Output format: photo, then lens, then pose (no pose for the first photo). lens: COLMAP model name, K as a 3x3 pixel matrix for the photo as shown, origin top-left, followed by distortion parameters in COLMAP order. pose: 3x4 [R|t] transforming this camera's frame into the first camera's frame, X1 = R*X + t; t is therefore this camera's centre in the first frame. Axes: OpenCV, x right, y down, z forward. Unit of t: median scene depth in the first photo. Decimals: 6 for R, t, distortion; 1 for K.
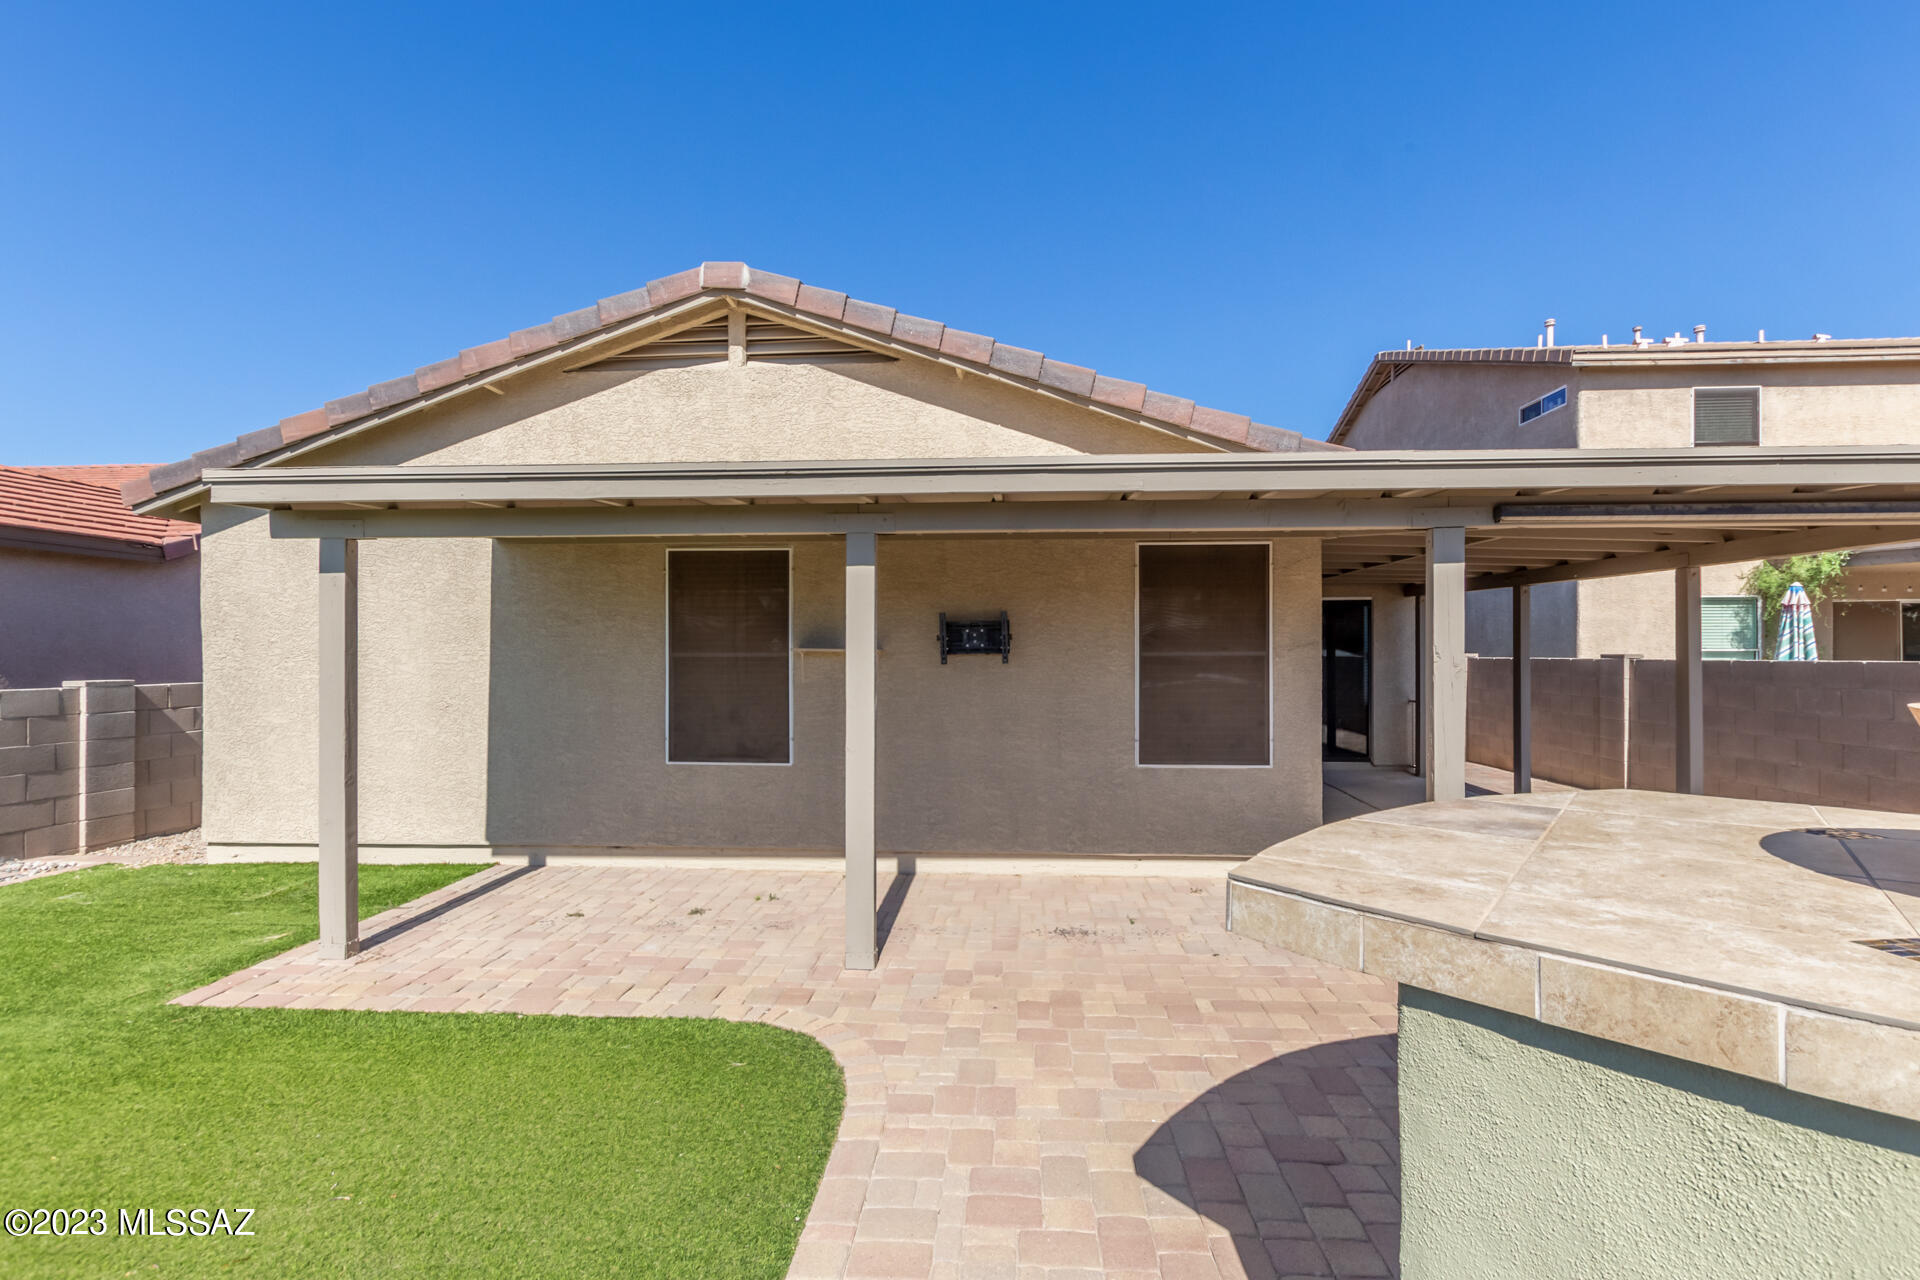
lens RADIAL K [[889.0, 0, 956.5], [0, 889.0, 645.0], [0, 0, 1]] dist [-0.004515, -0.000971]
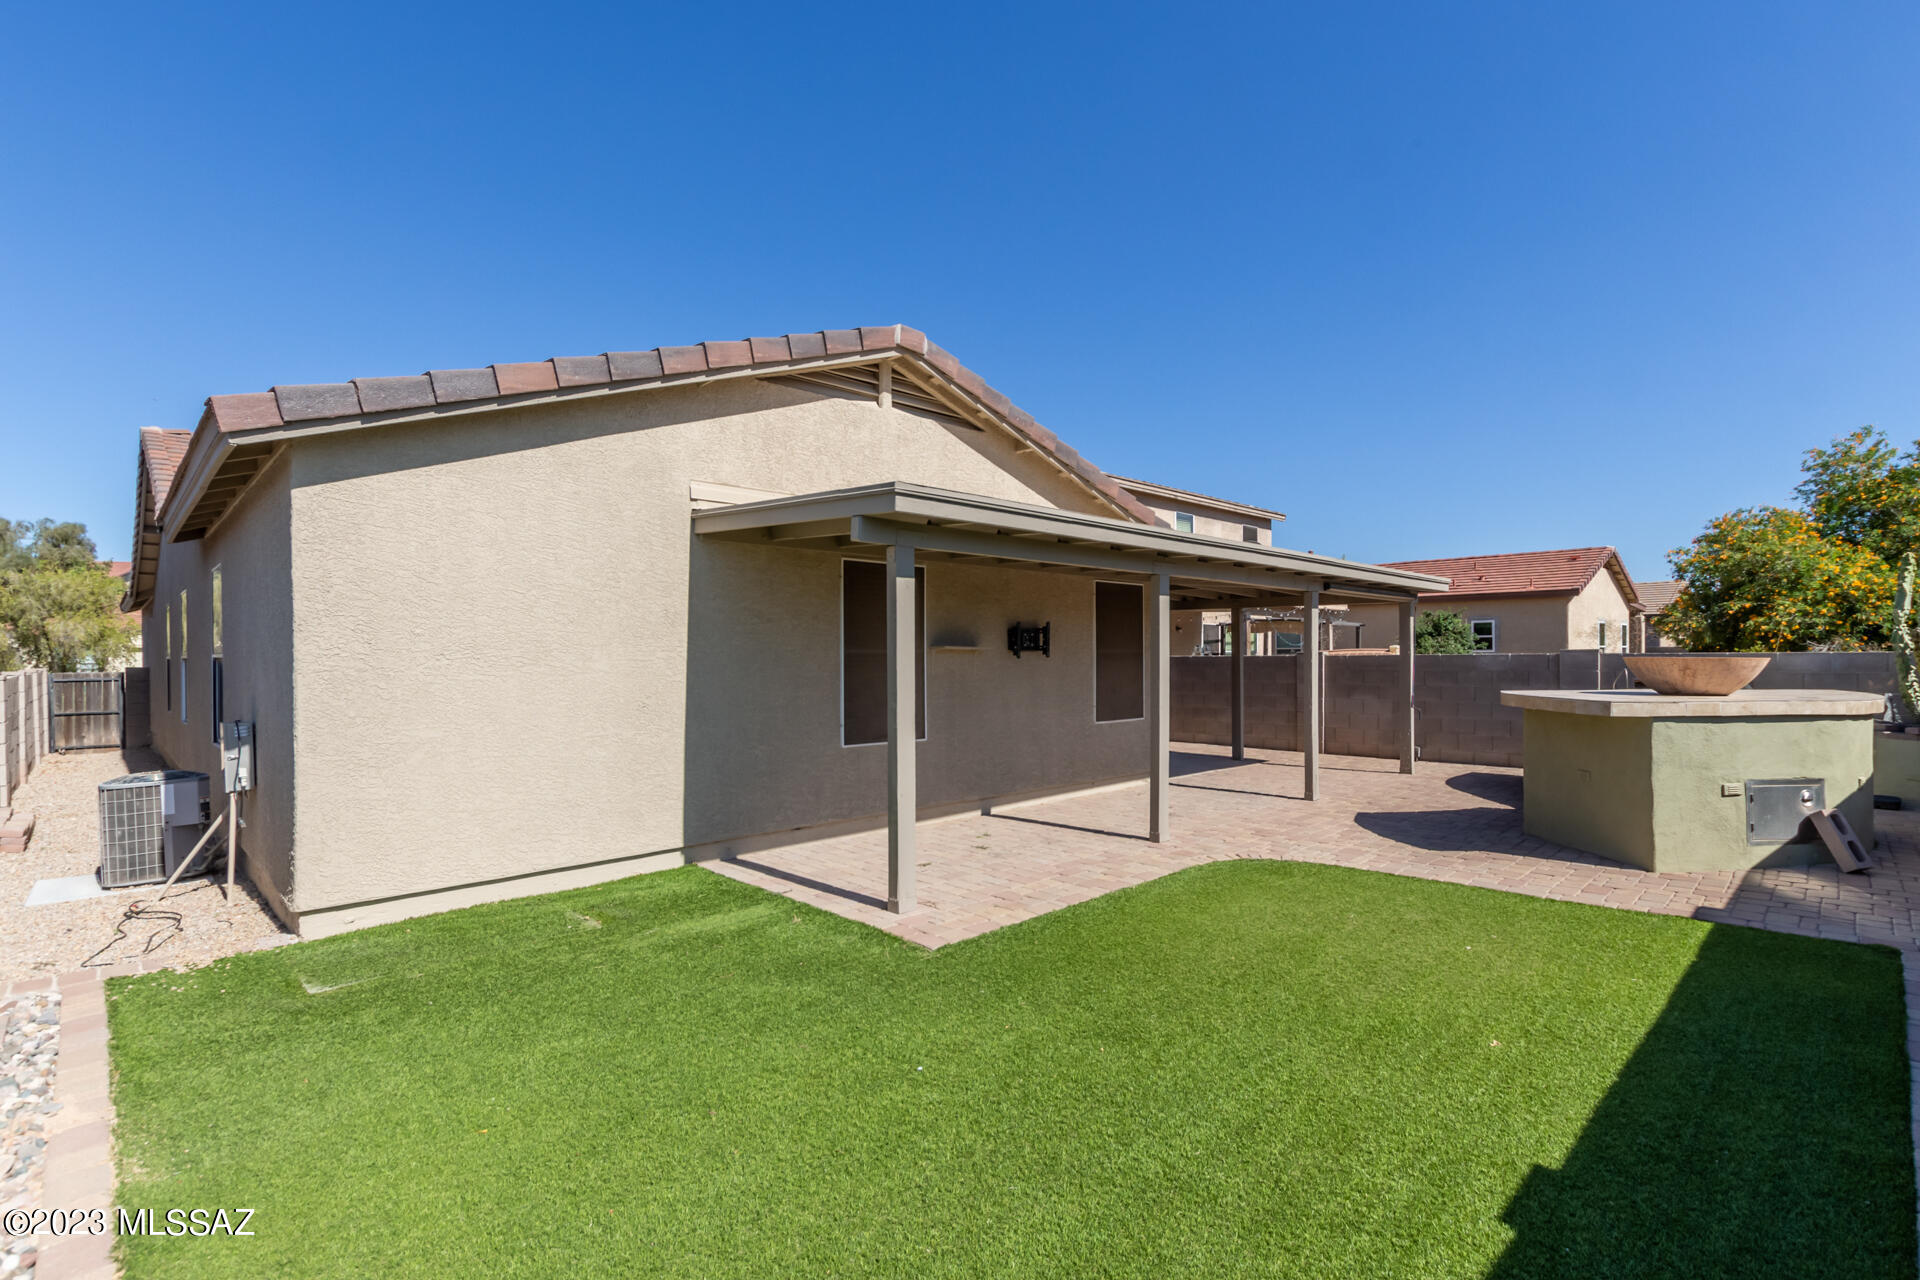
lens RADIAL K [[889.0, 0, 976.7], [0, 889.0, 657.2], [0, 0, 1]] dist [-0.004515, -0.000971]
pose [[0.664481, -0.002753, 0.747300, -1.067851], [-0.002848, 0.999977, 0.006216, 0.010827], [-0.747300, -0.006259, 0.664458, 0.117159]]
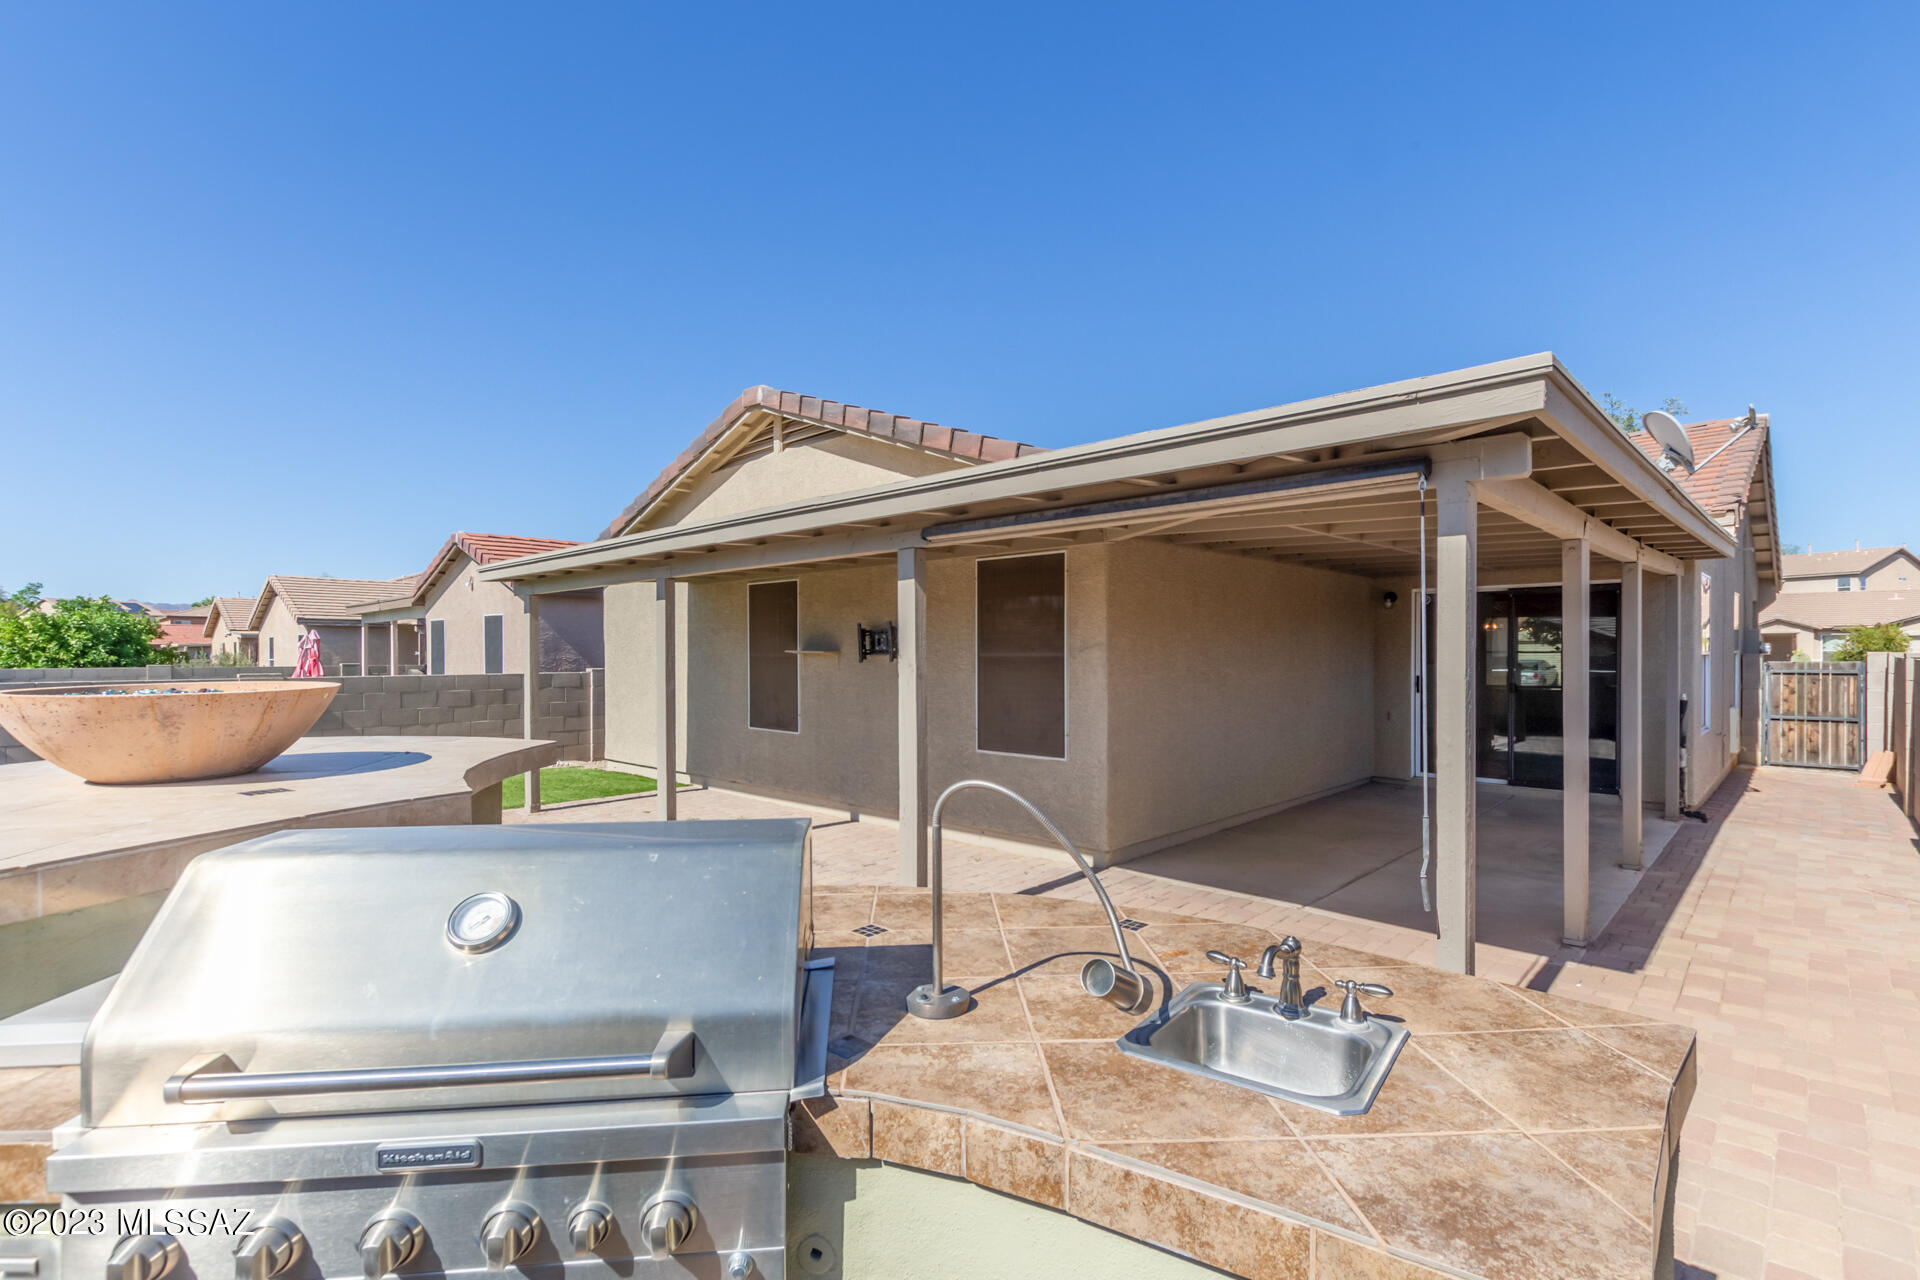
lens RADIAL K [[889.0, 0, 963.0], [0, 889.0, 645.9], [0, 0, 1]] dist [-0.004515, -0.000971]
pose [[0.762735, -0.005484, -0.646688, 0.916490], [0.009824, 0.999947, 0.003108, -0.005527], [0.646636, -0.008723, 0.762749, 0.097252]]
